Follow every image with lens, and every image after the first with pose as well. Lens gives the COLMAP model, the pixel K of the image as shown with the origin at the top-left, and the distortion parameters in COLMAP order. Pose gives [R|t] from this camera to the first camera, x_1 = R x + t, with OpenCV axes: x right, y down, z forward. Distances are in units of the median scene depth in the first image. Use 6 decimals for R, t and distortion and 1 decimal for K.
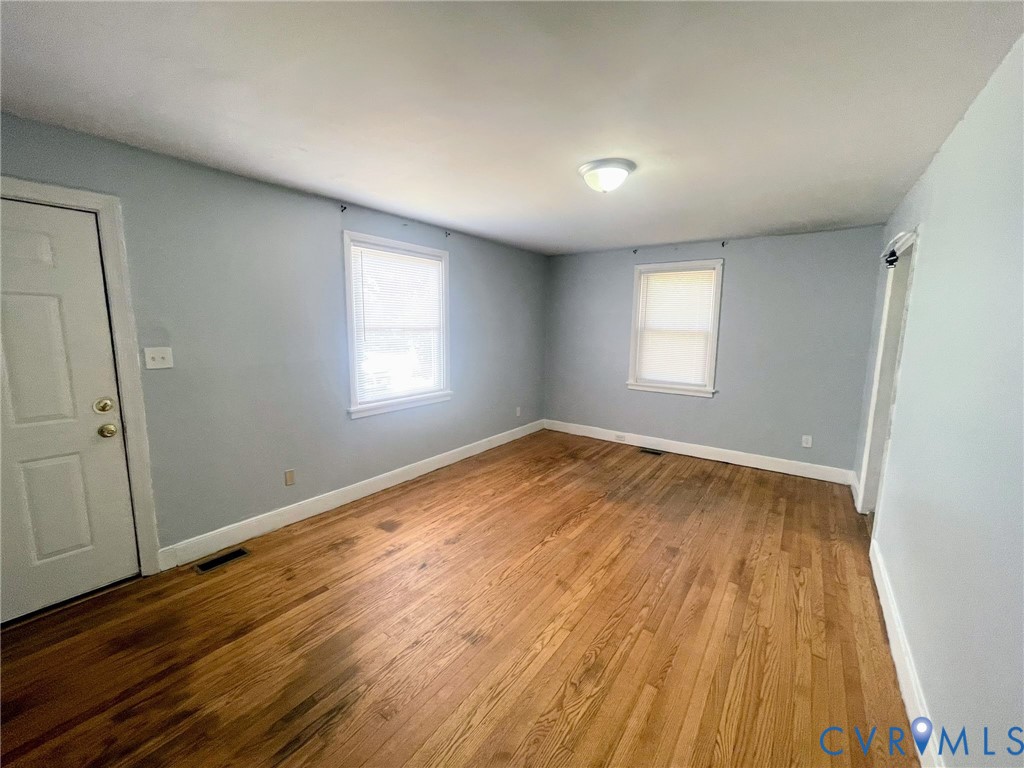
lens RADIAL K [[400.8, 0, 509.0], [0, 400.8, 379.1], [0, 0, 1]] dist [-0.003134, -0.000083]
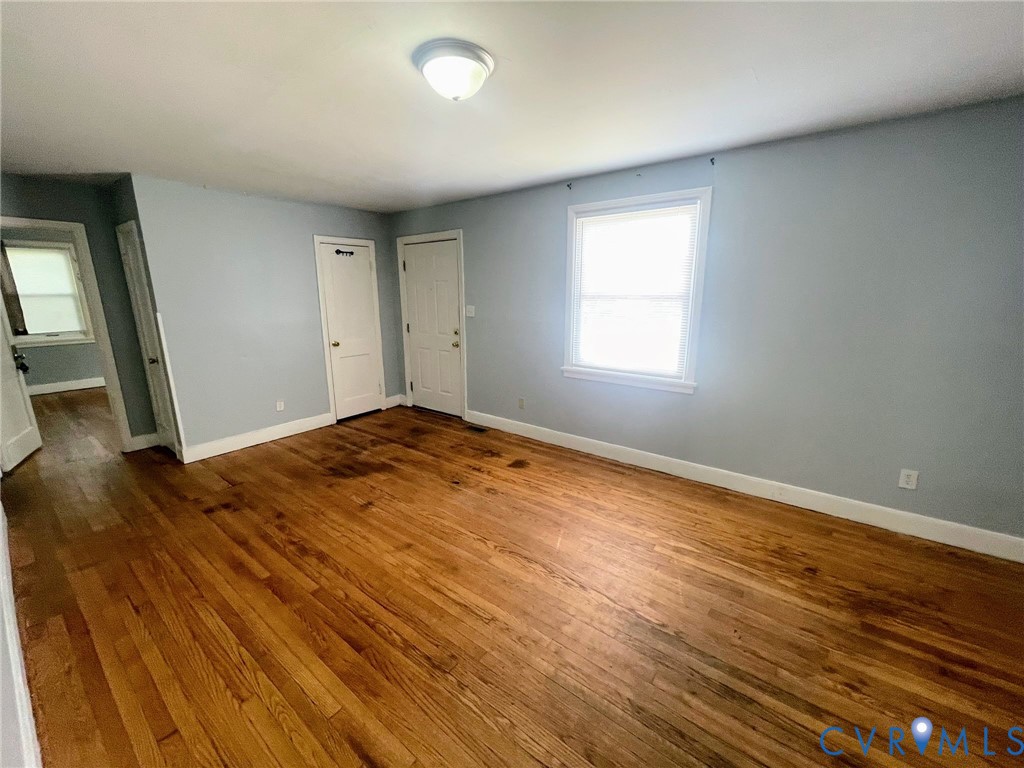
lens RADIAL K [[400.8, 0, 509.0], [0, 400.8, 379.1], [0, 0, 1]] dist [-0.003134, -0.000083]
pose [[-0.000776, 0.206376, -0.978472, 0.719784], [-0.128805, 0.970301, 0.204755, -0.105422], [0.991670, 0.126191, 0.025829, 0.803892]]
